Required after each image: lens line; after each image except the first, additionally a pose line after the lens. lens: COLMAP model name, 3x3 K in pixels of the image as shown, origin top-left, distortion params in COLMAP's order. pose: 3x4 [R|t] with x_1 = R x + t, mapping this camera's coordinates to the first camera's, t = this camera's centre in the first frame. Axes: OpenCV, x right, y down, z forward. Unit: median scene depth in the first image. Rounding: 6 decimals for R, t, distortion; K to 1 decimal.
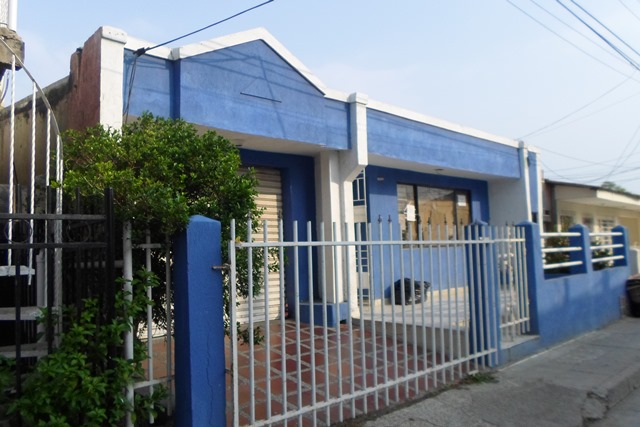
lens RADIAL K [[492.8, 0, 325.5], [0, 492.8, 213.1], [0, 0, 1]] dist [-0.032171, -0.003389]
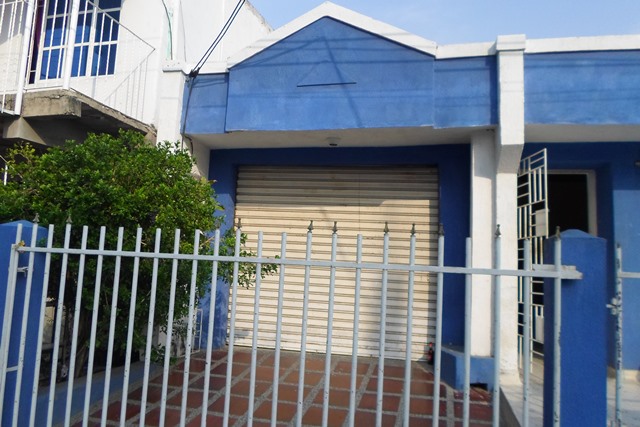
lens RADIAL K [[492.8, 0, 325.5], [0, 492.8, 213.1], [0, 0, 1]] dist [-0.032171, -0.003389]
pose [[0.549145, -0.034123, -0.835030, 0.468209], [0.001472, 0.999204, -0.039863, 0.014891], [0.835726, 0.020661, 0.548758, 0.453303]]
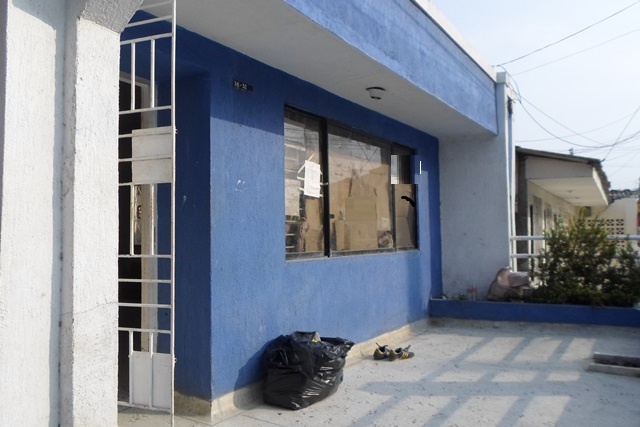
lens RADIAL K [[492.8, 0, 325.5], [0, 492.8, 213.1], [0, 0, 1]] dist [-0.032171, -0.003389]
pose [[0.974397, 0.034630, 0.222149, 0.112419], [-0.040815, 0.998895, 0.023307, 0.026867], [-0.221097, -0.031777, 0.974734, 0.732280]]
